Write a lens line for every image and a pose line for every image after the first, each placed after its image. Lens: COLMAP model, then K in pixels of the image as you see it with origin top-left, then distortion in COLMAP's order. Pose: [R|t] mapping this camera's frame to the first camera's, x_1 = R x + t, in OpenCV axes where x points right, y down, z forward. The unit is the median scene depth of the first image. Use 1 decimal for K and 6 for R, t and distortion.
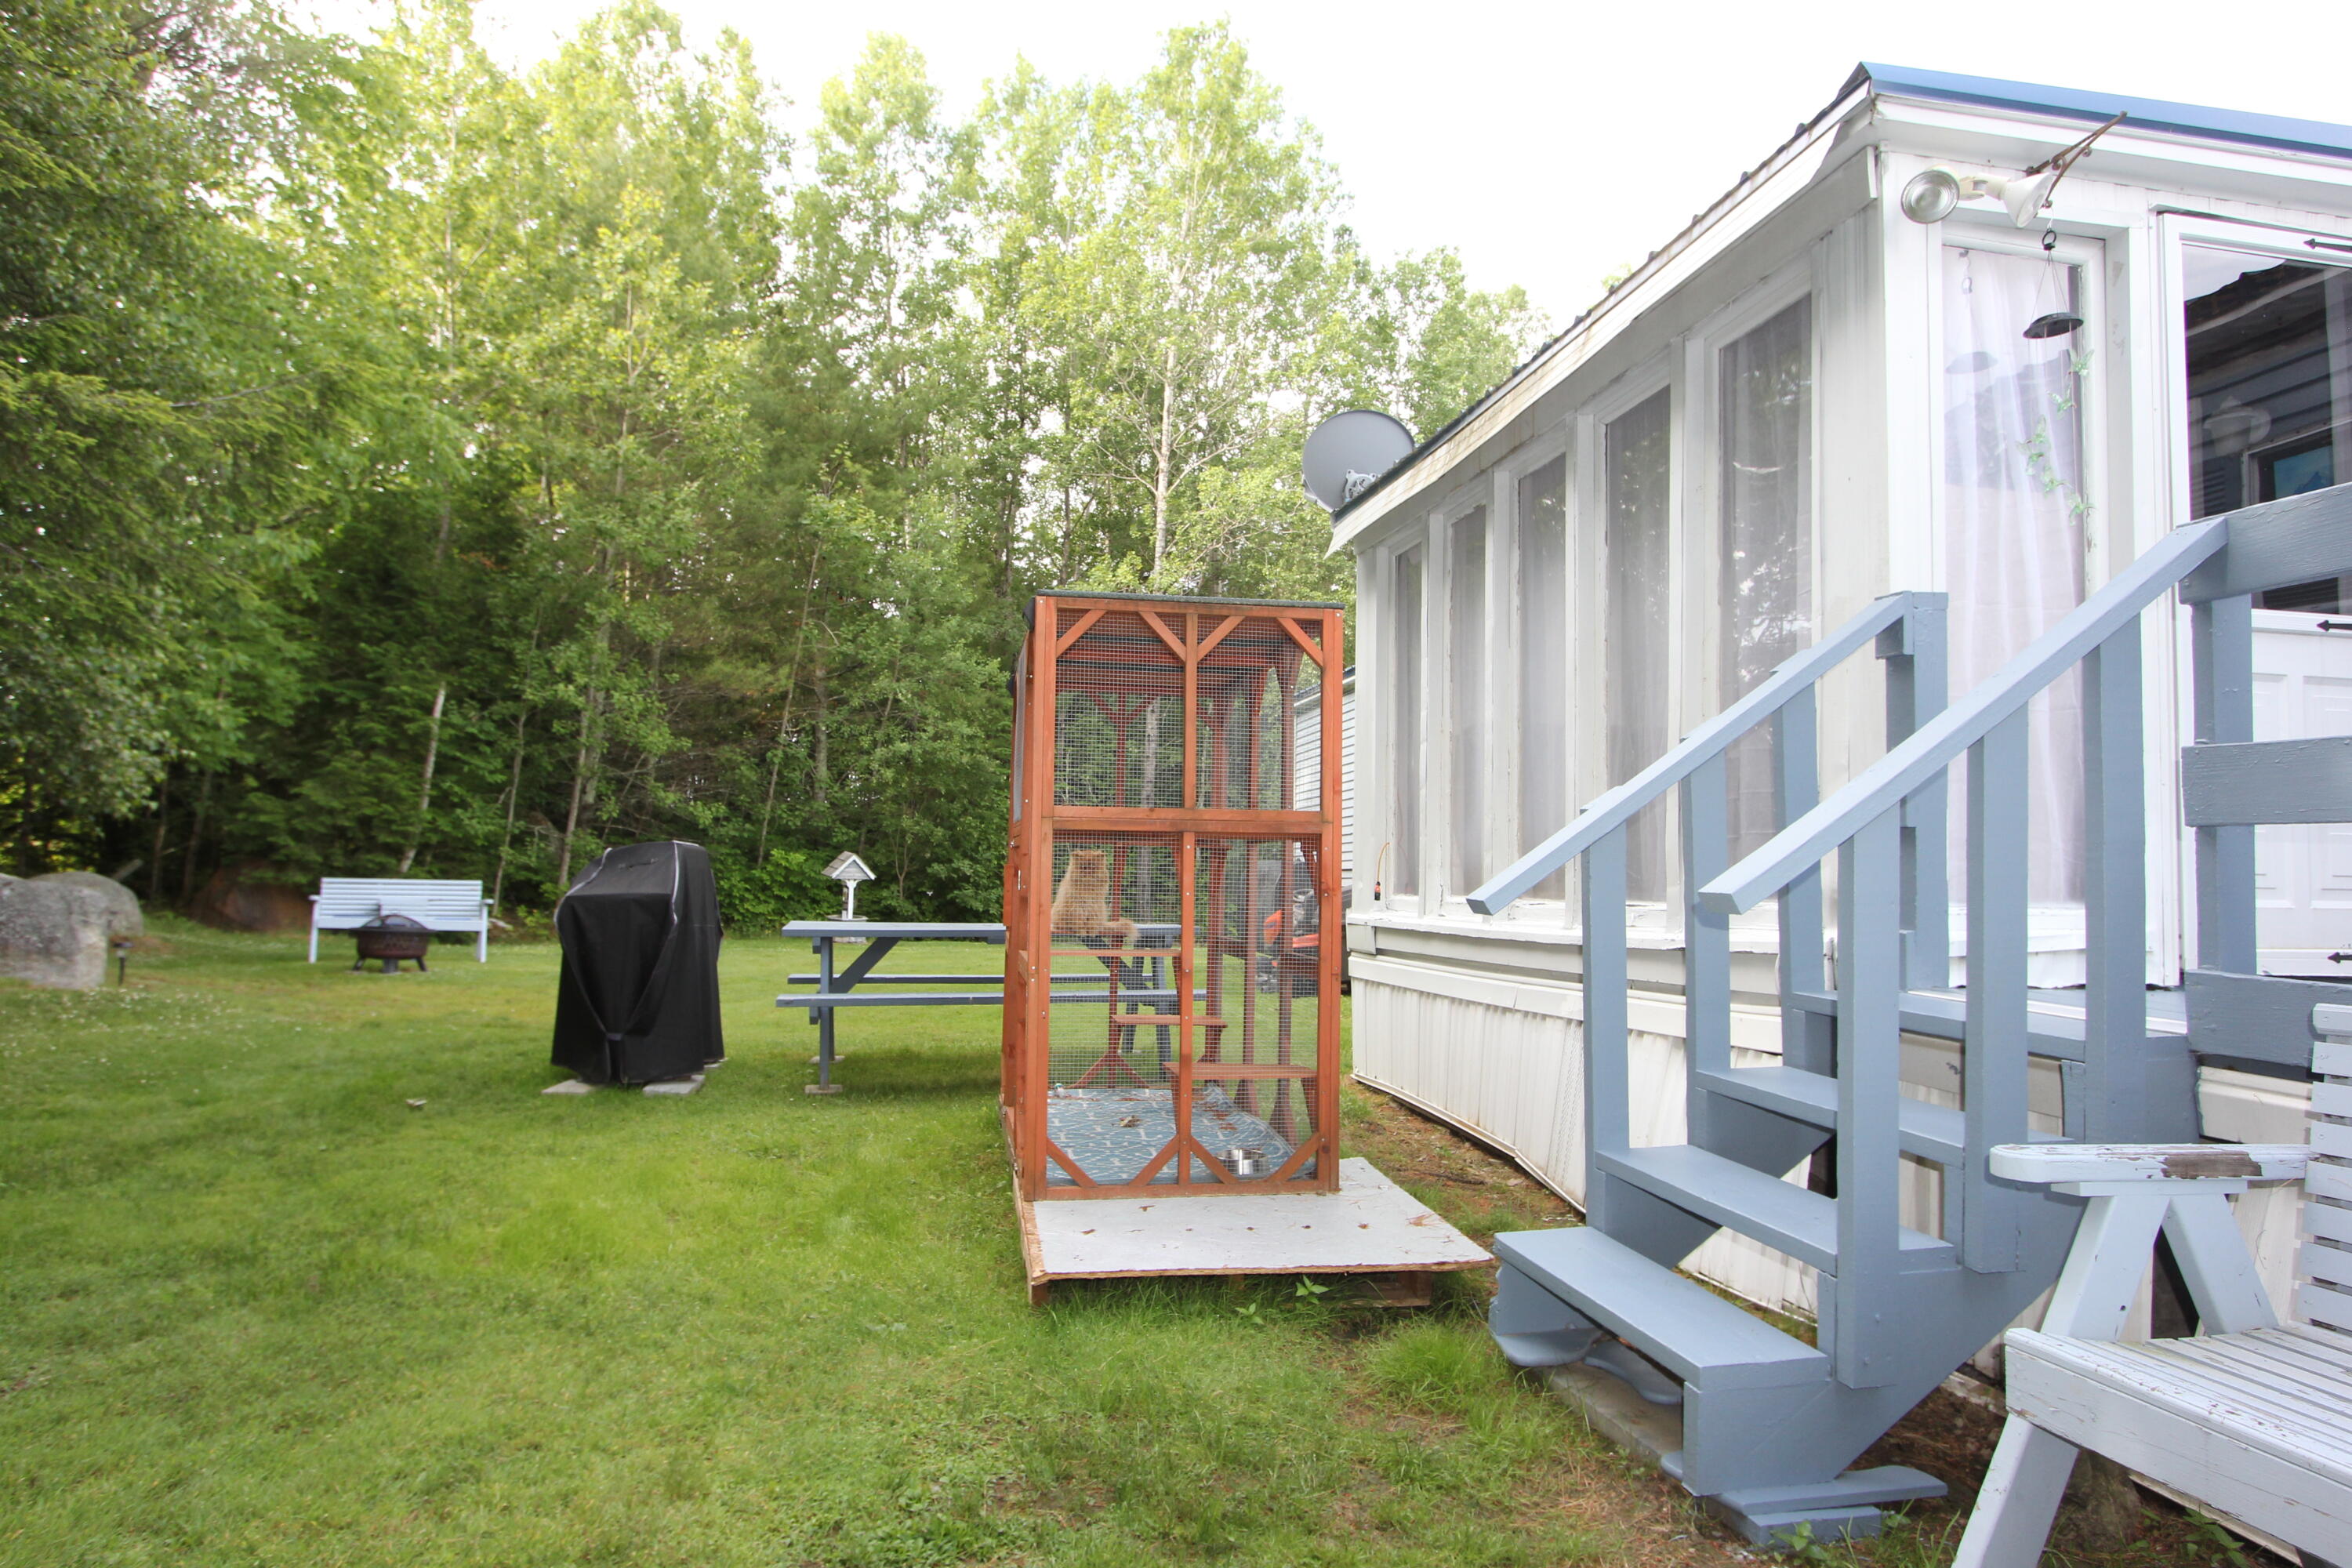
lens RADIAL K [[1318.8, 0, 1174.3], [0, 1318.8, 791.4], [0, 0, 1]] dist [-0.016906, 0.008818]
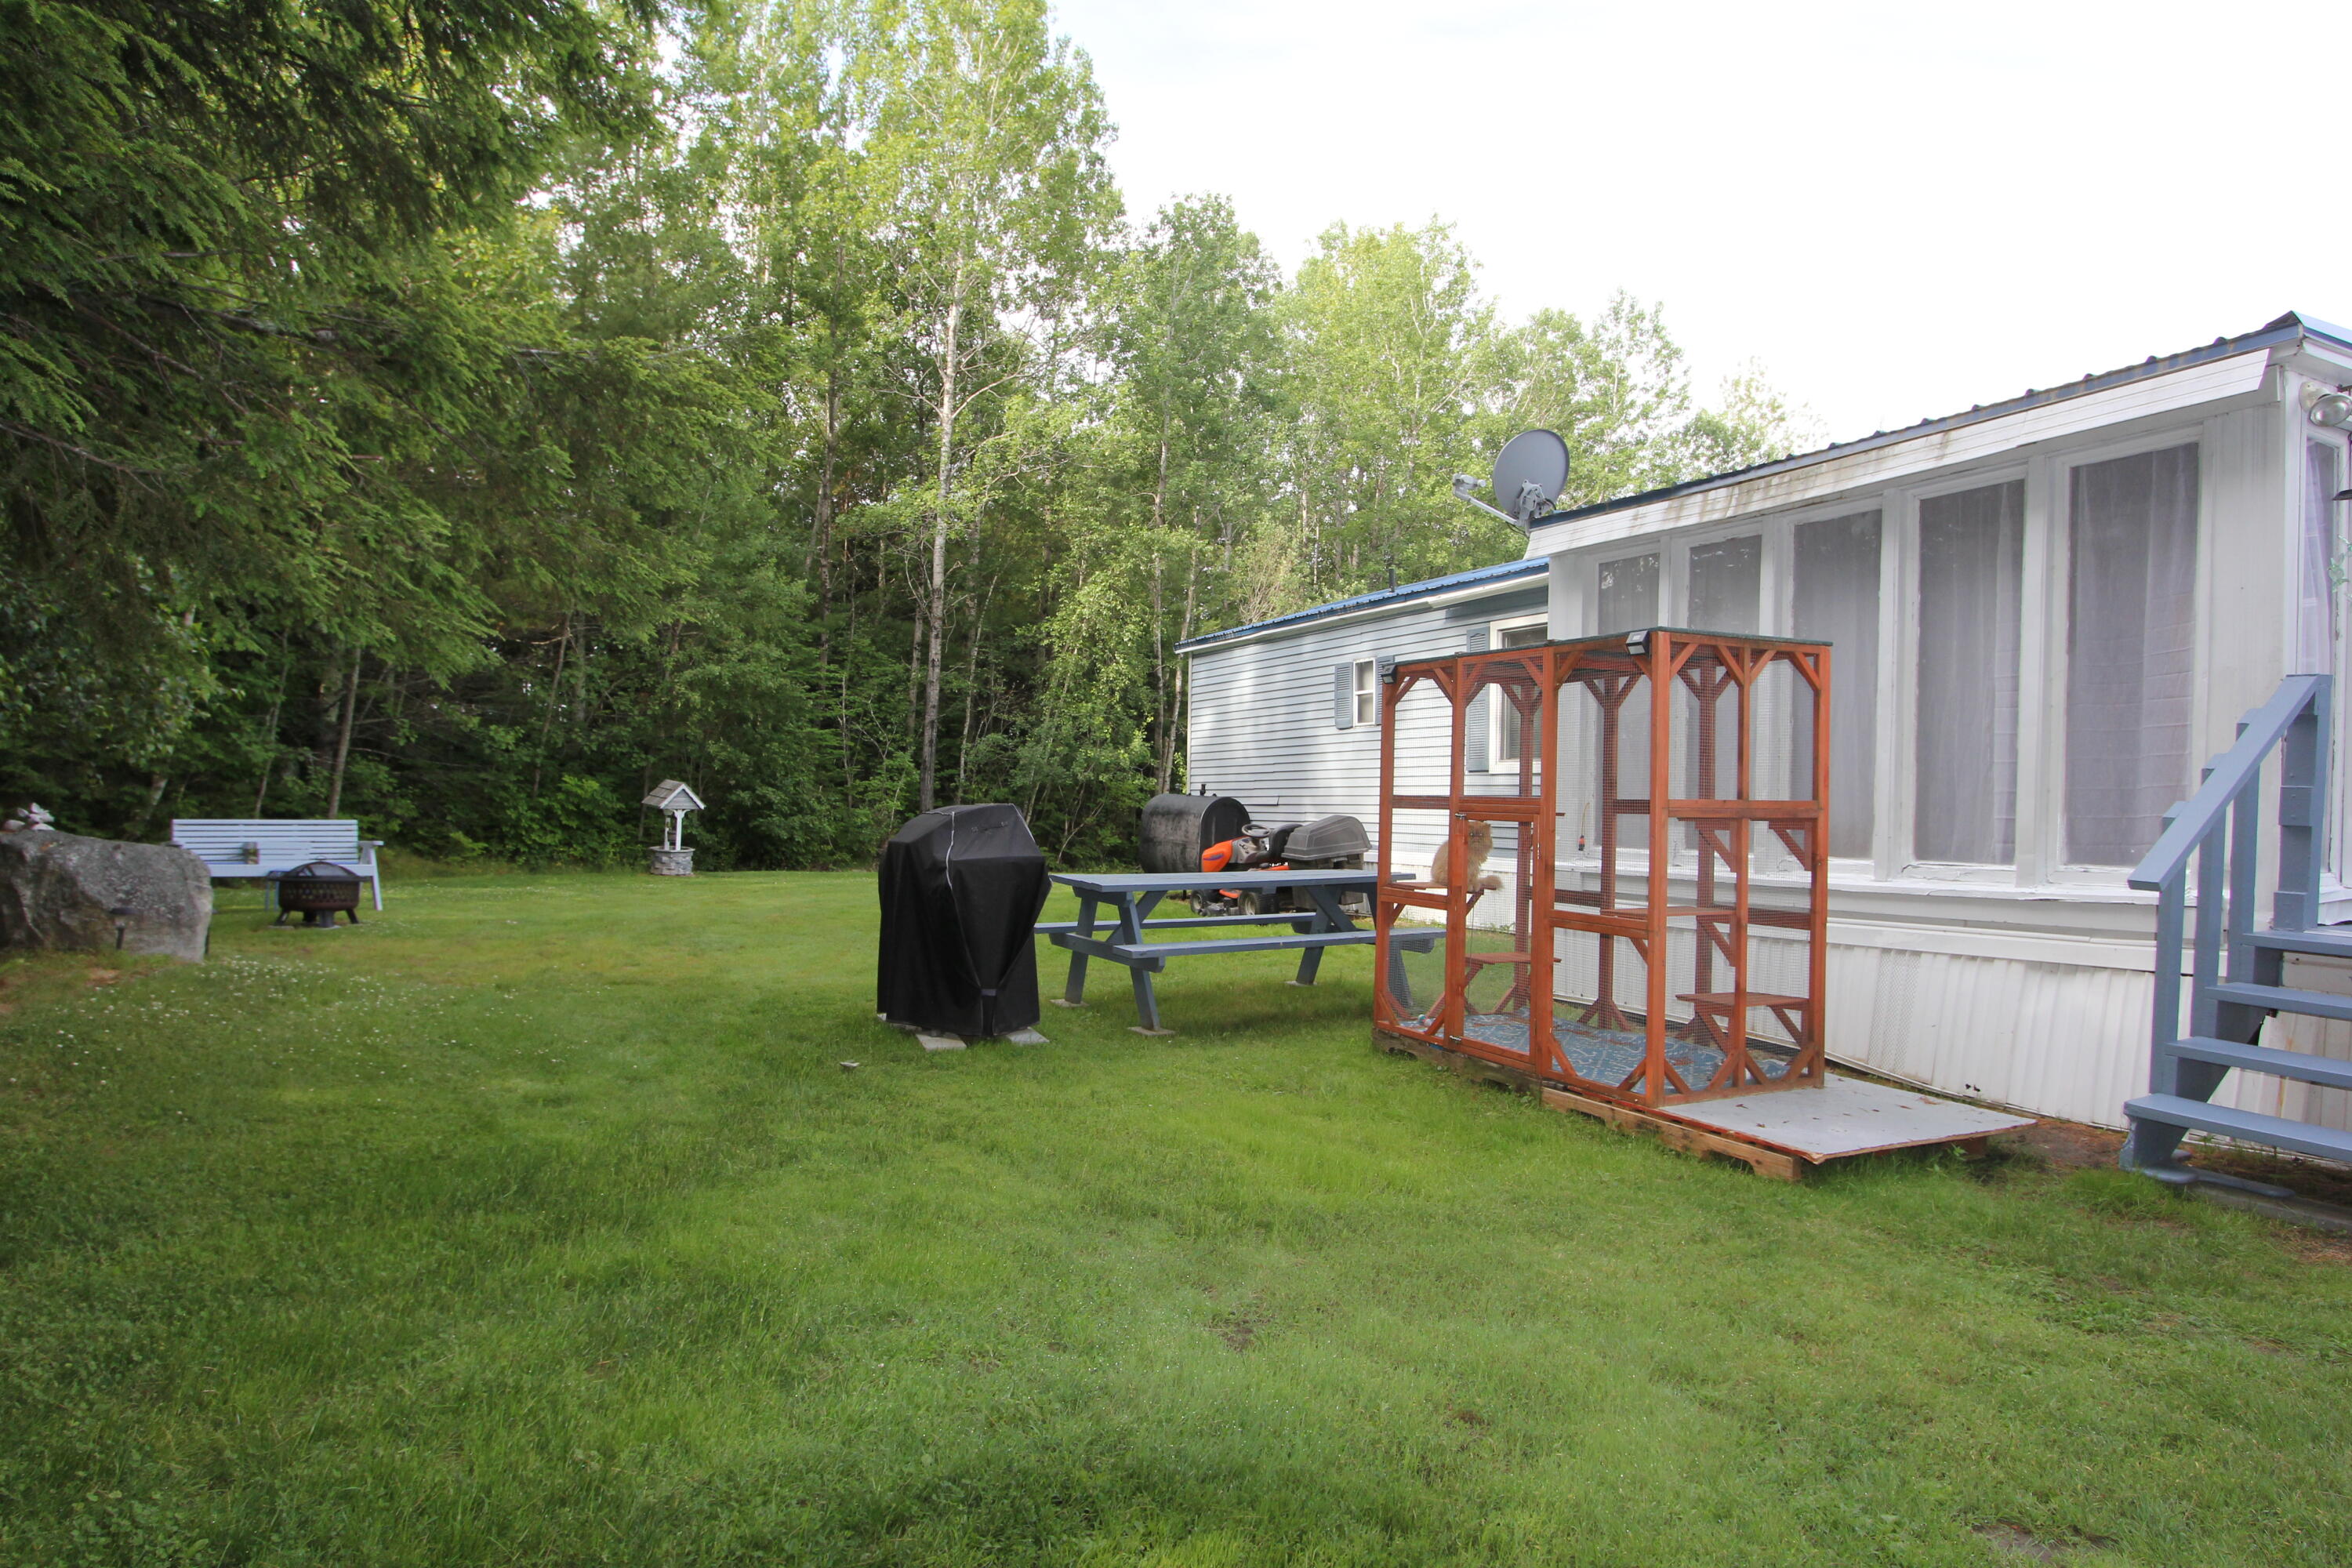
lens RADIAL K [[1318.8, 0, 1169.5], [0, 1318.8, 782.7], [0, 0, 1]] dist [-0.016906, 0.008818]
pose [[0.956300, 0.001580, 0.292384, -0.203545], [-0.019096, 0.998188, 0.057063, -0.015053], [-0.291764, -0.060152, 0.954597, -0.014088]]
